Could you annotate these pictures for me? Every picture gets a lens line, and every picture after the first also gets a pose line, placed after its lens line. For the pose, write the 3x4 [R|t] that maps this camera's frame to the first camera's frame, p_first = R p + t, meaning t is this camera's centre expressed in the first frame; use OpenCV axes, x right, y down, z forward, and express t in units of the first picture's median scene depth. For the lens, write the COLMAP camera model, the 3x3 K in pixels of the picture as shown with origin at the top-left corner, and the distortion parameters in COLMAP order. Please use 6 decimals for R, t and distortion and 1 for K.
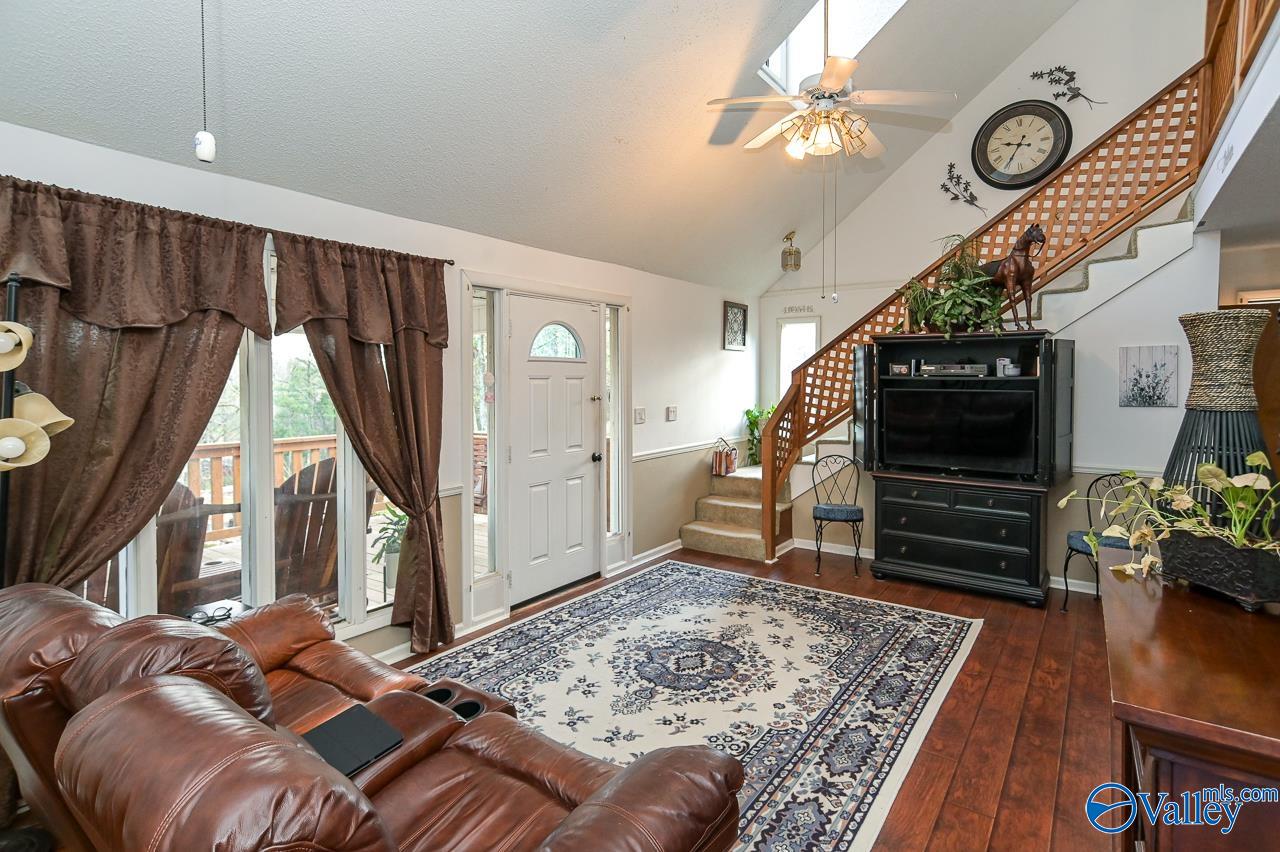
lens RADIAL K [[632.6, 0, 641.9], [0, 632.6, 391.0], [0, 0, 1]] dist [-0.001033, 0.000409]
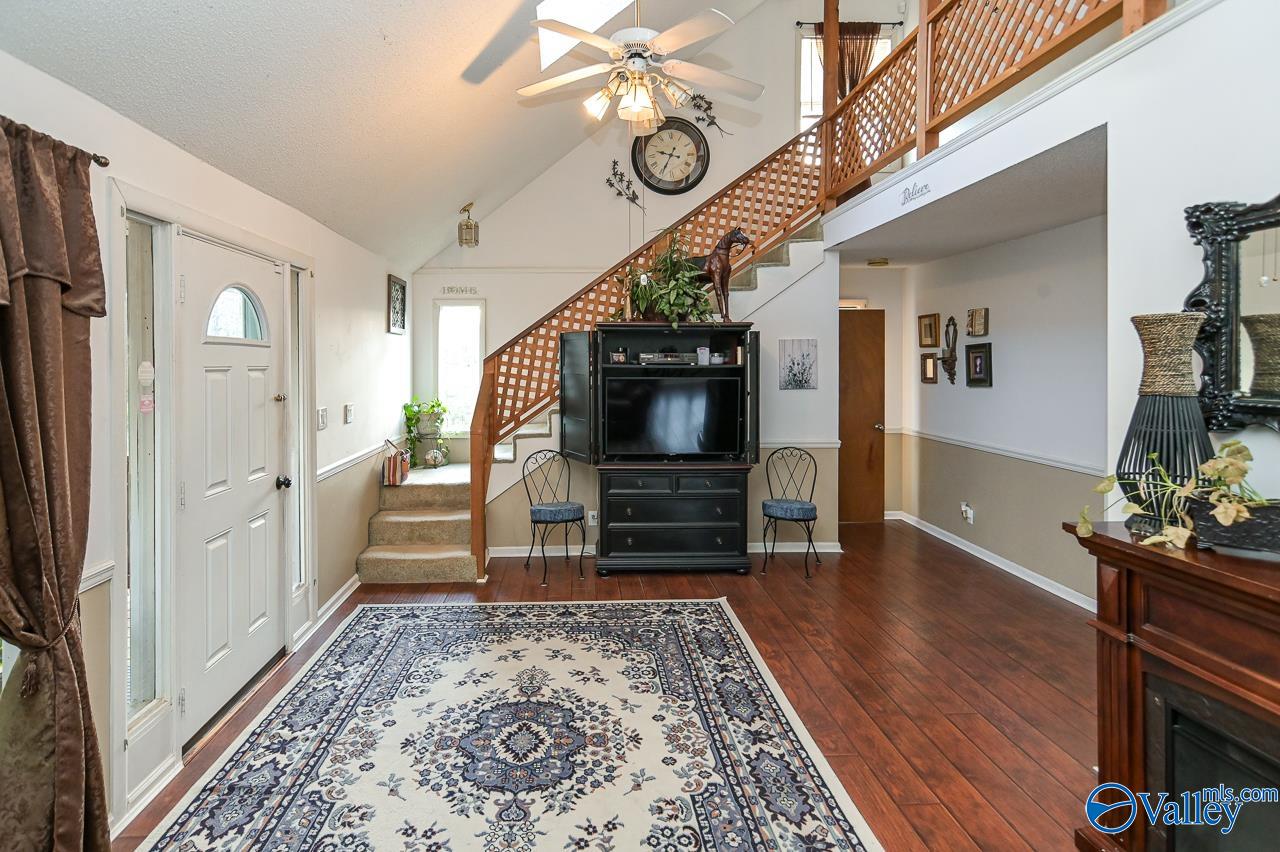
lens RADIAL K [[650.6, 0, 640.4], [0, 650.6, 365.4], [0, 0, 1]] dist [-0.000376, 0.002507]
pose [[0.795581, -0.003156, 0.605840, -0.216927], [0.015313, 0.999772, -0.014900, -0.008006], [-0.605654, 0.021132, 0.795447, 0.214233]]
